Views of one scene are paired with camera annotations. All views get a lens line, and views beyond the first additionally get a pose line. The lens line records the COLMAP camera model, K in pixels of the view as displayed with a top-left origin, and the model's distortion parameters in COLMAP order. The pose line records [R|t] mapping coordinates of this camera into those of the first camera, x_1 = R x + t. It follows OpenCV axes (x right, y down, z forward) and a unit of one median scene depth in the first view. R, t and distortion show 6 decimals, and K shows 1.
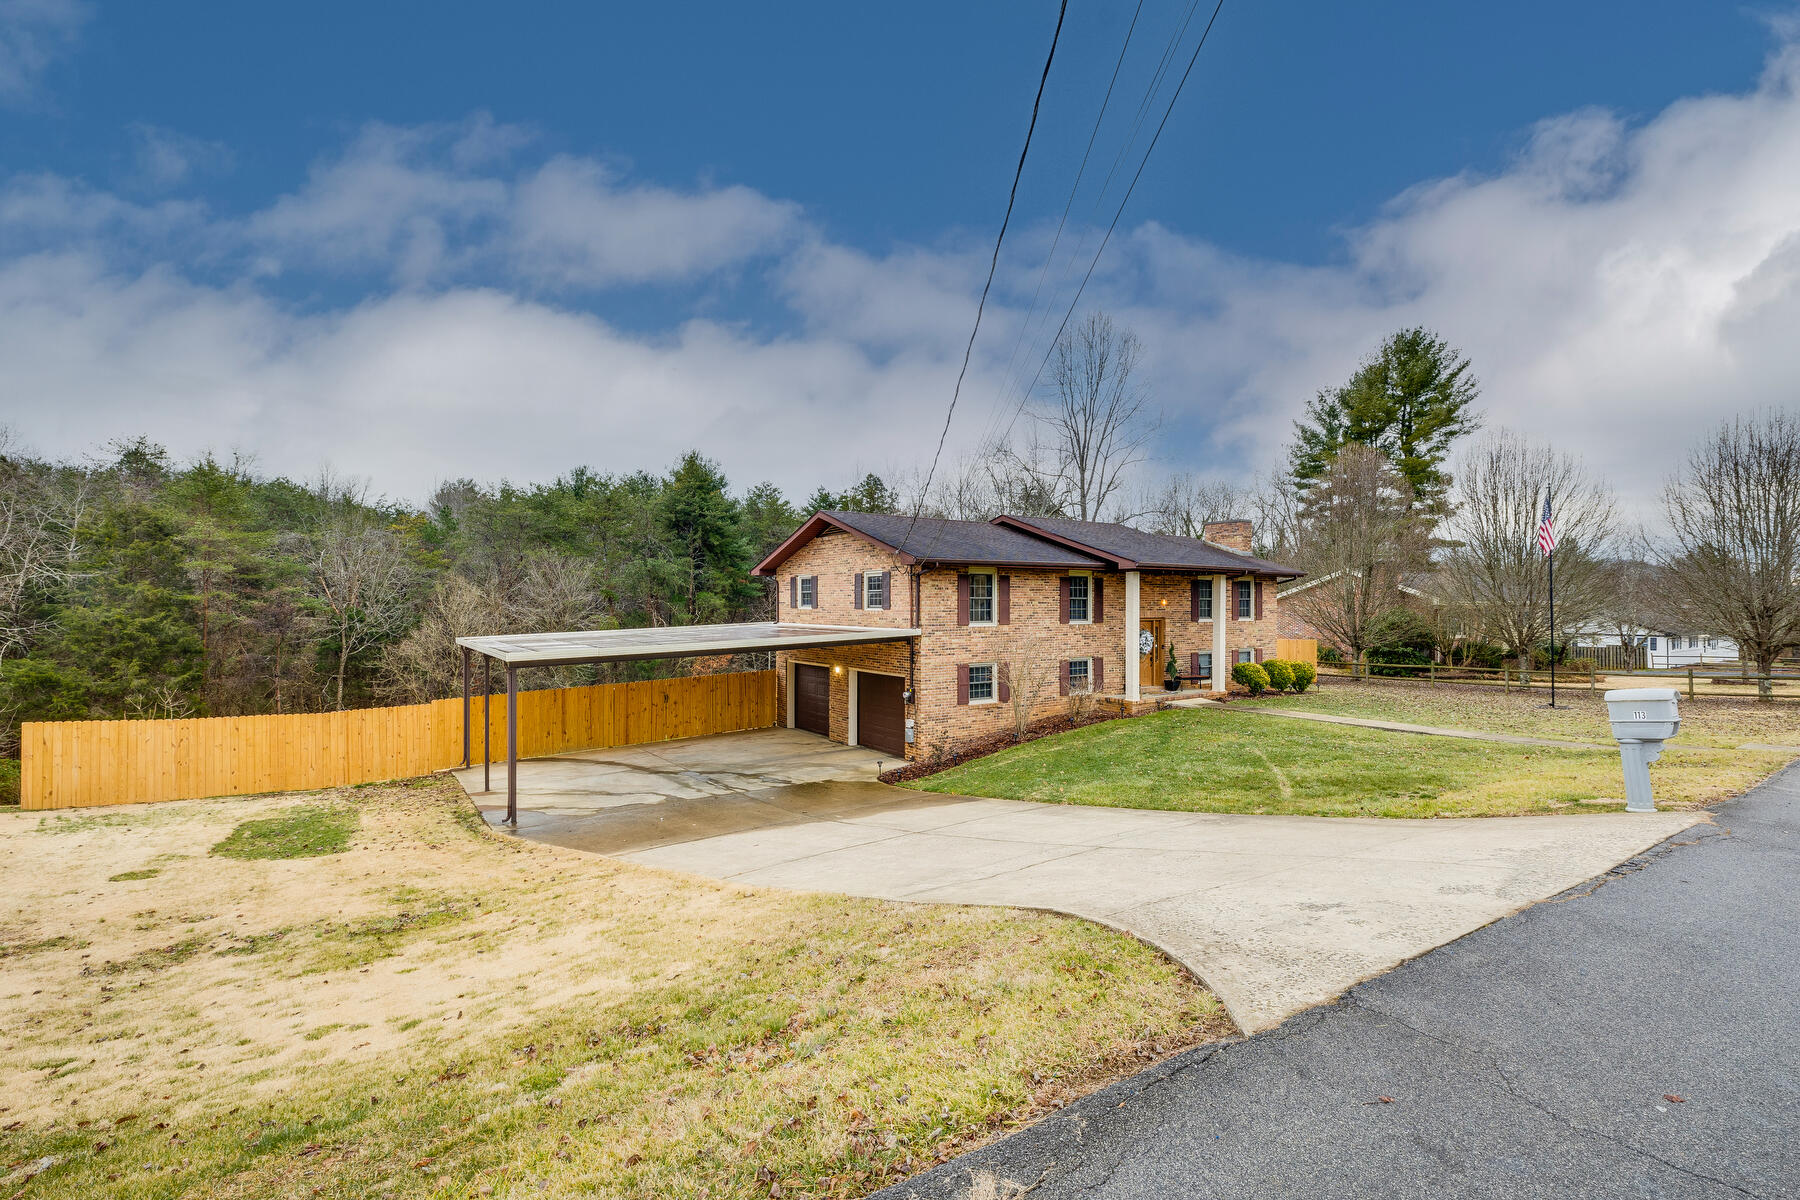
lens RADIAL K [[830.1, 0, 900.0], [0, 830.1, 600.0], [0, 0, 1]] dist [-0.002011, -0.000336]
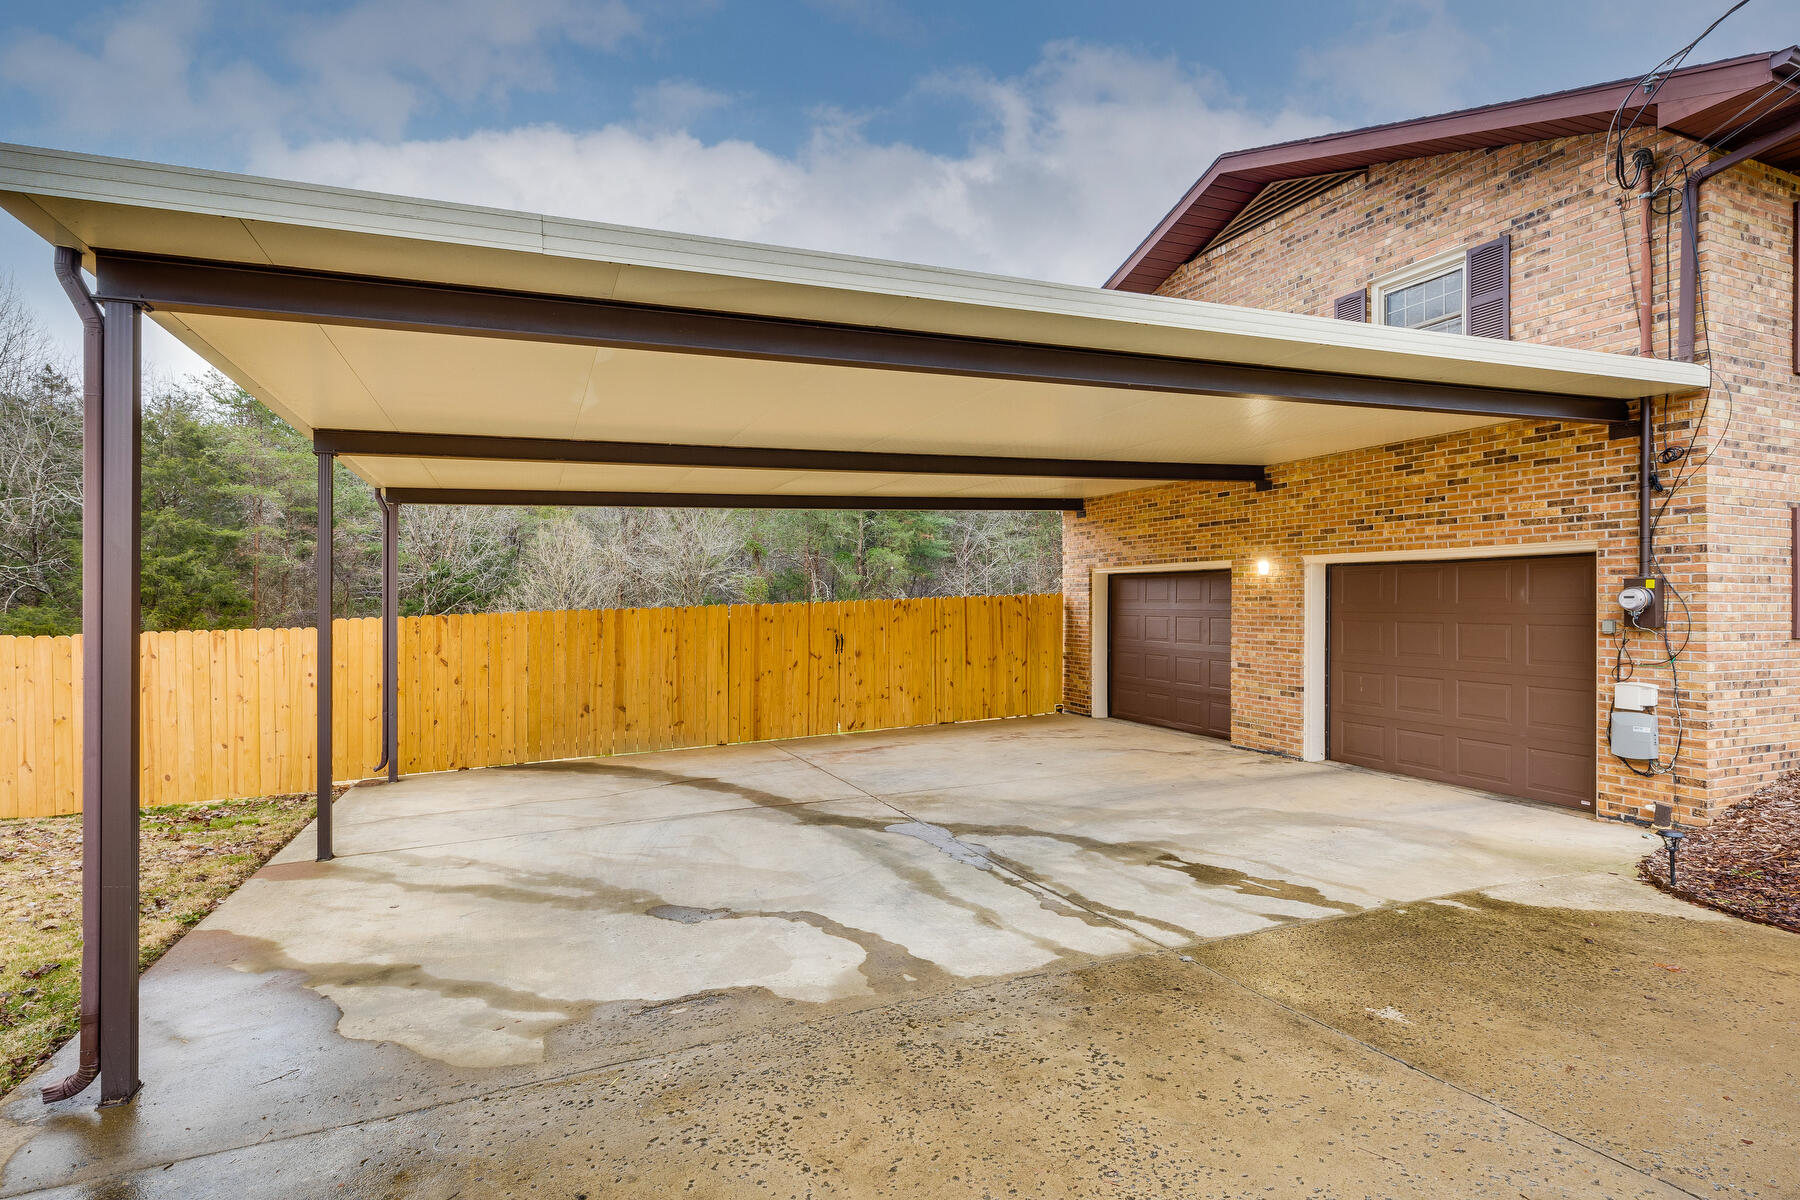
lens RADIAL K [[830.1, 0, 900.0], [0, 830.1, 600.0], [0, 0, 1]] dist [-0.002011, -0.000336]
pose [[0.983355, 0.003347, -0.181666, -0.177150], [-0.005807, 0.999898, -0.013011, 0.107886], [0.181604, 0.013849, 0.983274, 0.592592]]
